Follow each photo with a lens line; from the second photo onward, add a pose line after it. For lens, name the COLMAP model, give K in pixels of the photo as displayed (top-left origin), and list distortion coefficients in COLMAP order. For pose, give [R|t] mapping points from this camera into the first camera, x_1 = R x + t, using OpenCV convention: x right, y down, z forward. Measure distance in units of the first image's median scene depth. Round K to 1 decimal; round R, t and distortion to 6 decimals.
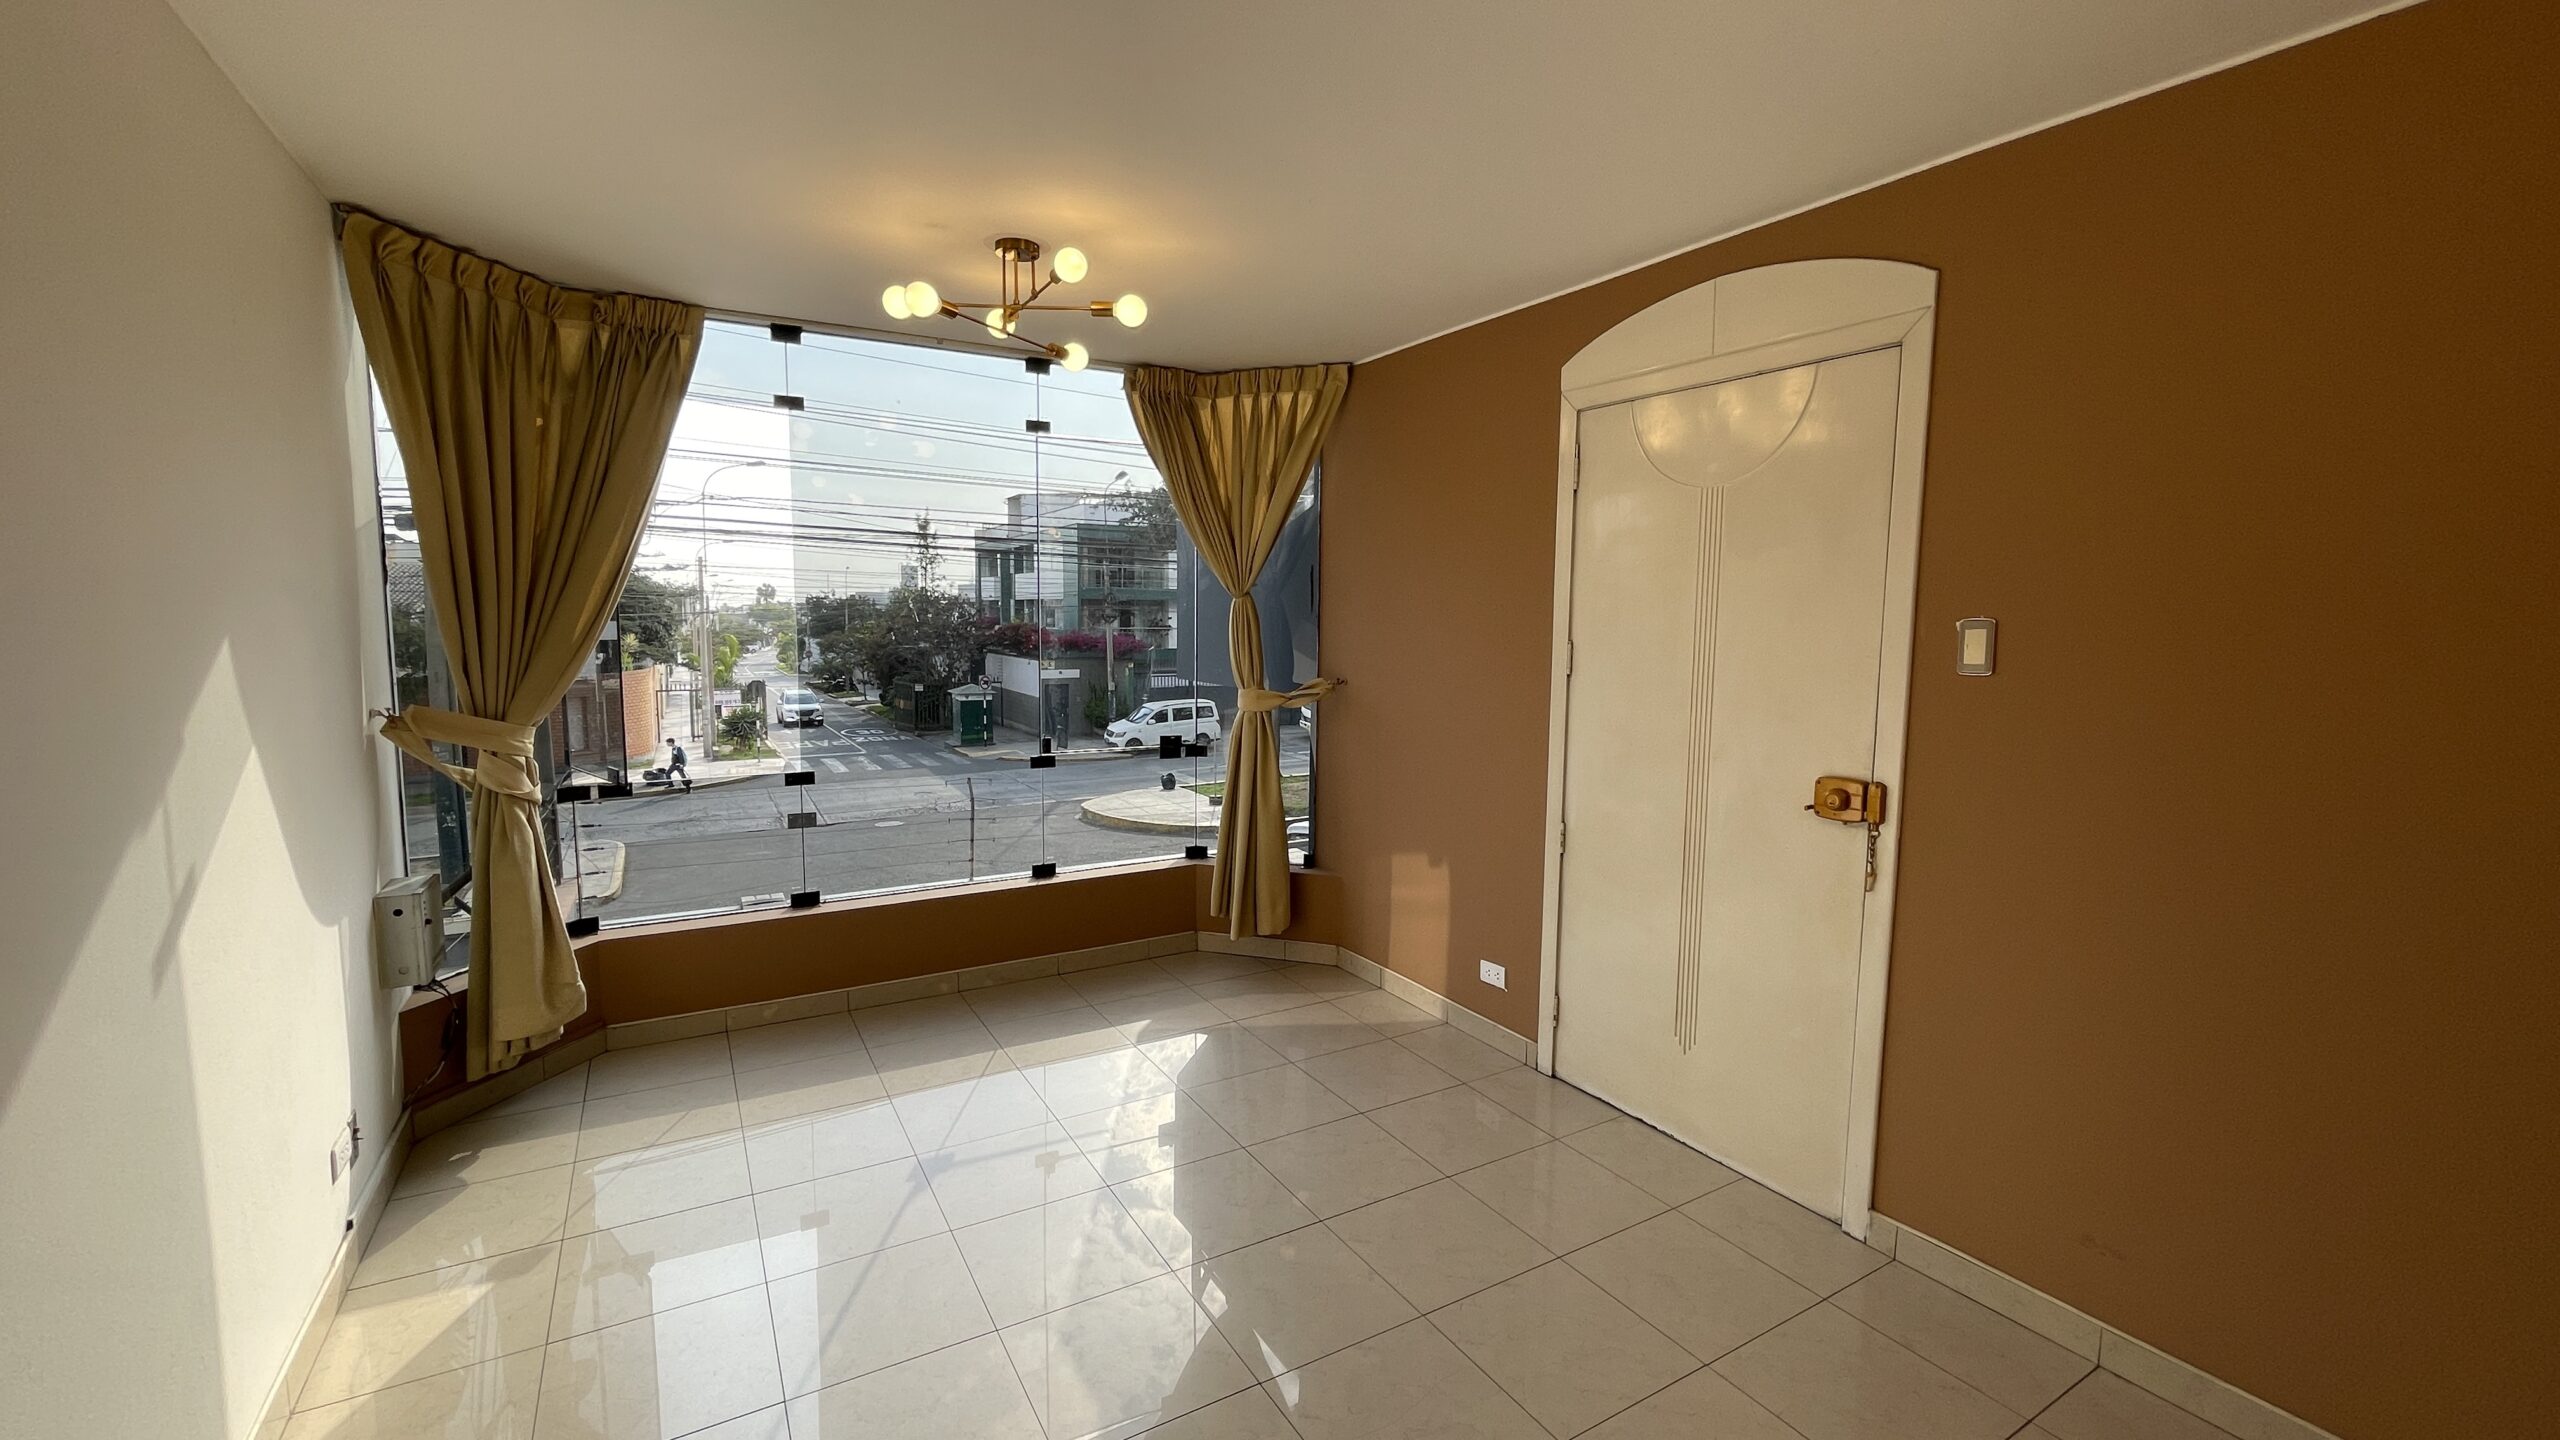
lens RADIAL K [[1038.7, 0, 1286.2], [0, 1038.7, 723.4], [0, 0, 1]] dist [-0.003759, 0.000881]
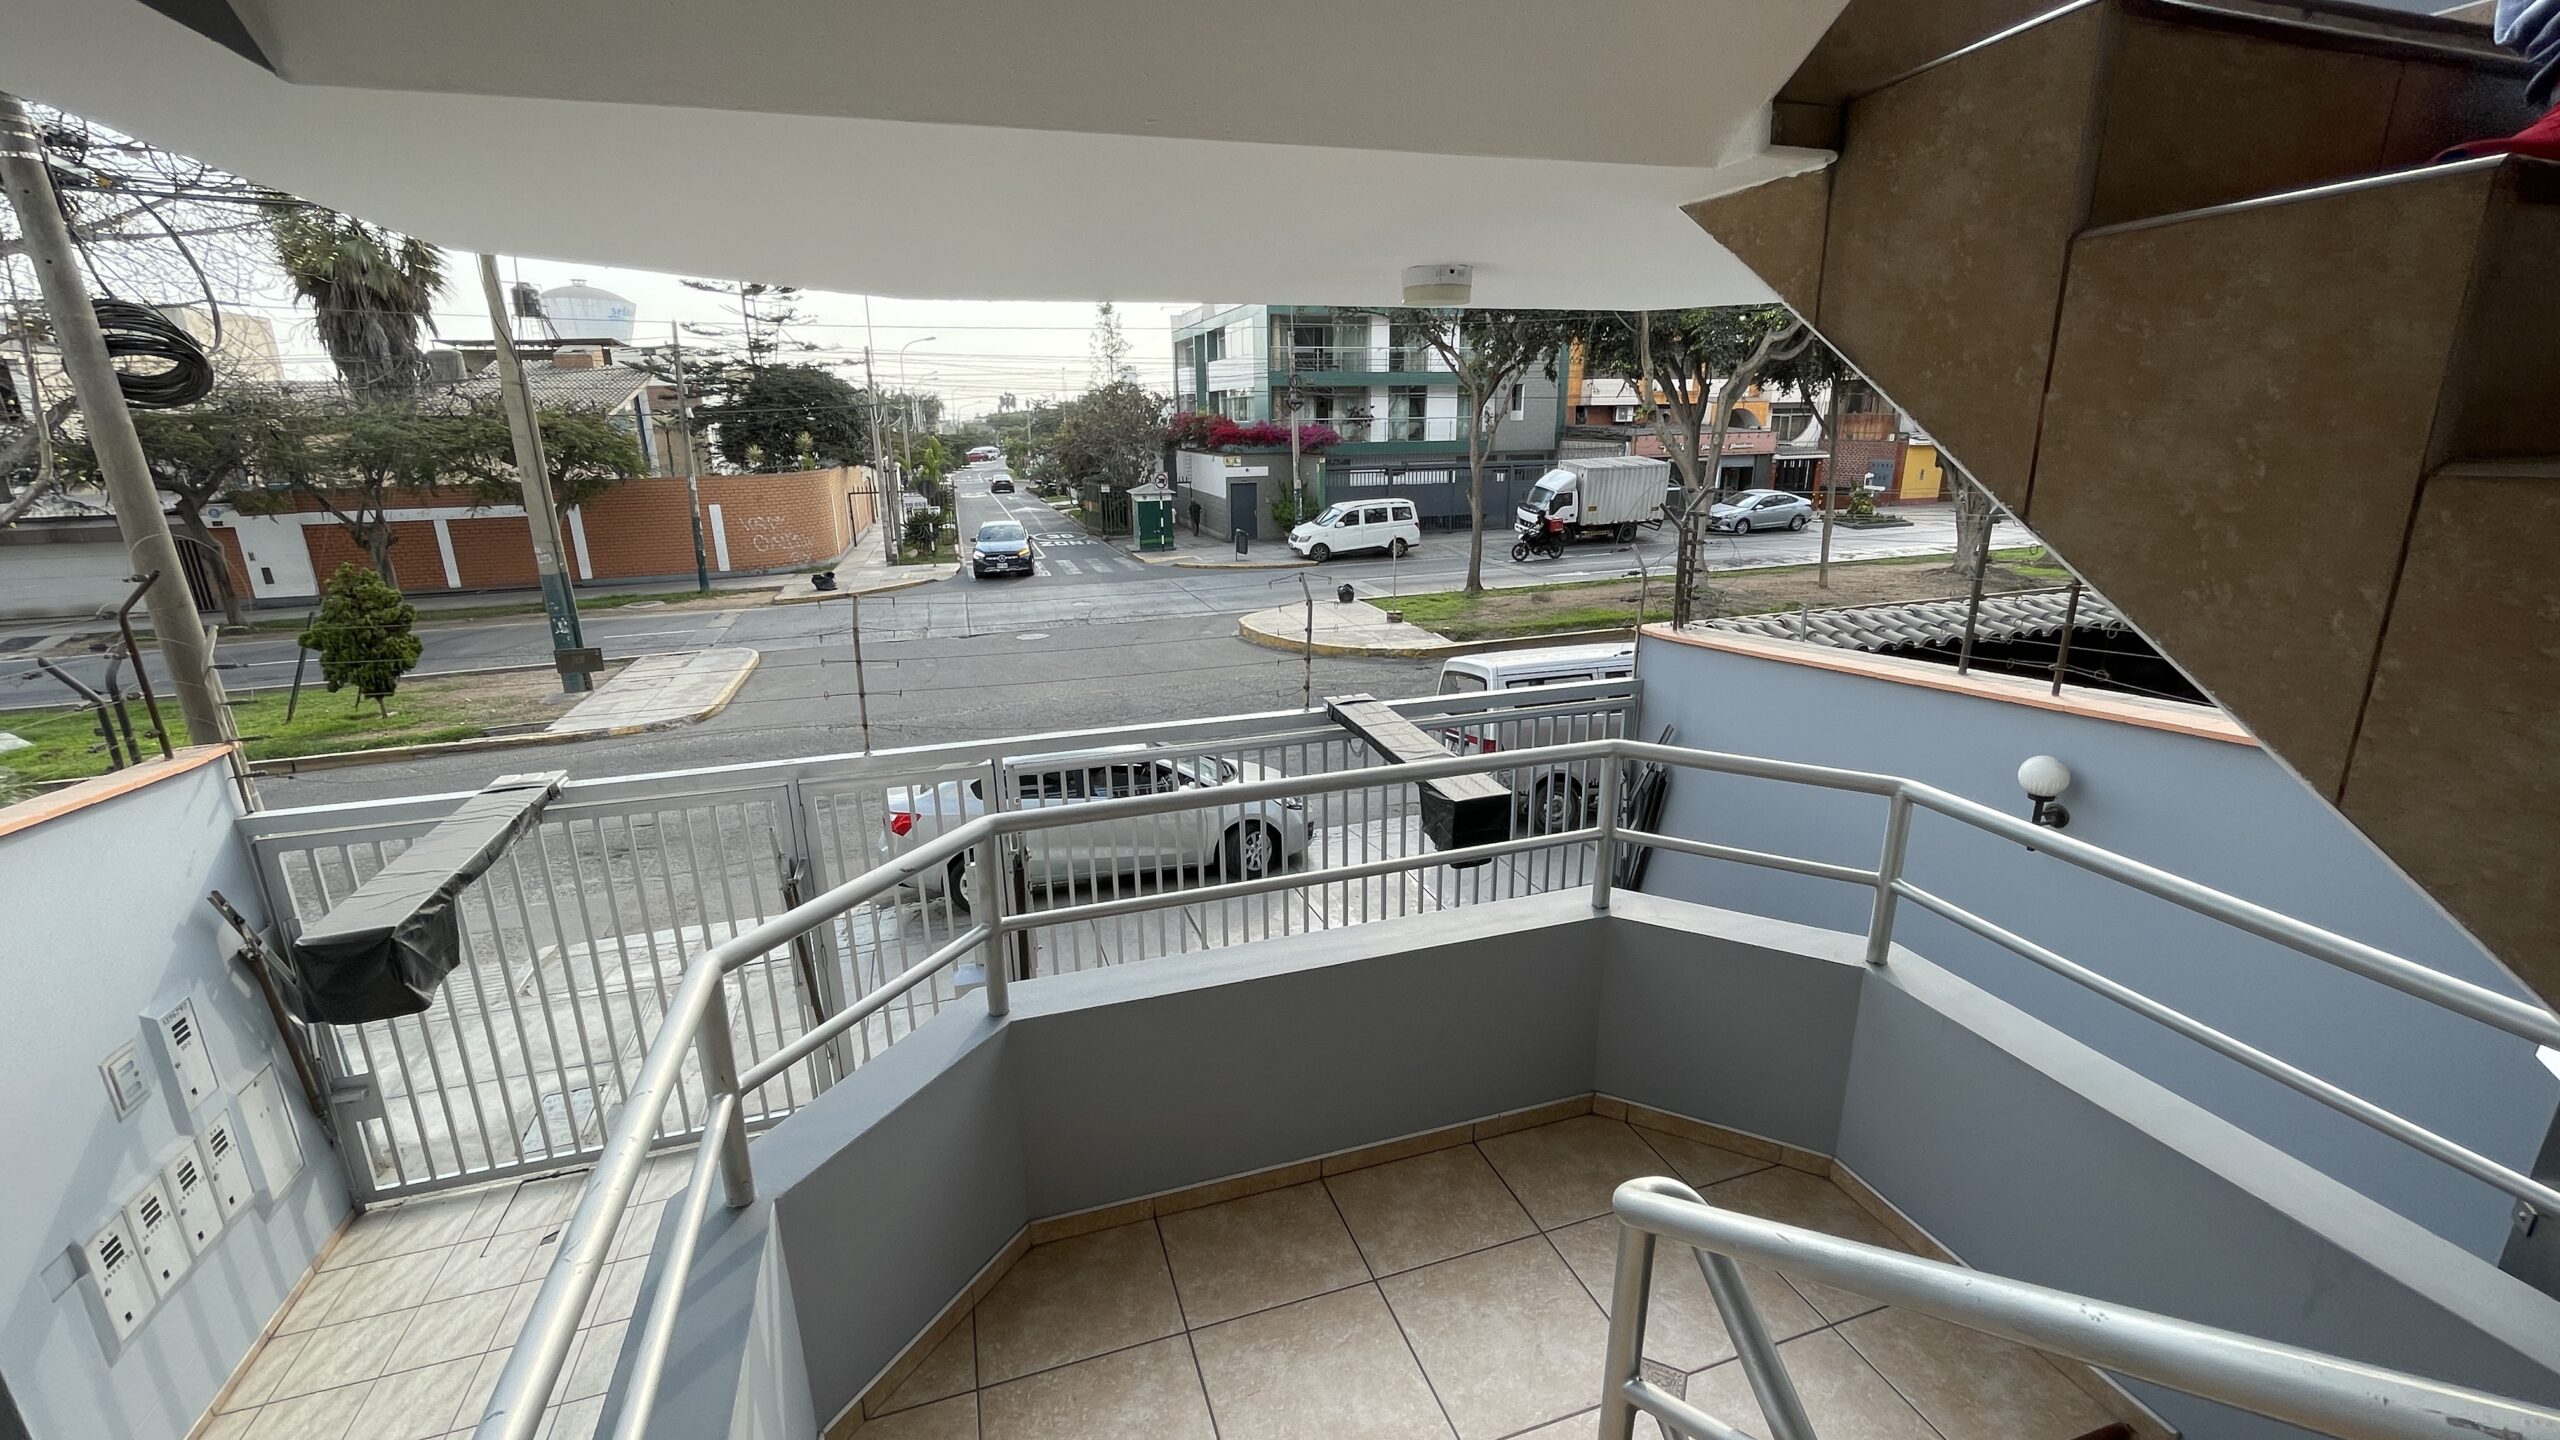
lens RADIAL K [[1038.7, 0, 1285.9], [0, 1038.7, 709.4], [0, 0, 1]] dist [-0.003759, 0.000881]
pose [[0.974937, 0.038189, -0.219178, 0.024760], [-0.000459, 0.985501, 0.169671, 0.003587], [0.222479, -0.165318, 0.960819, 0.112130]]
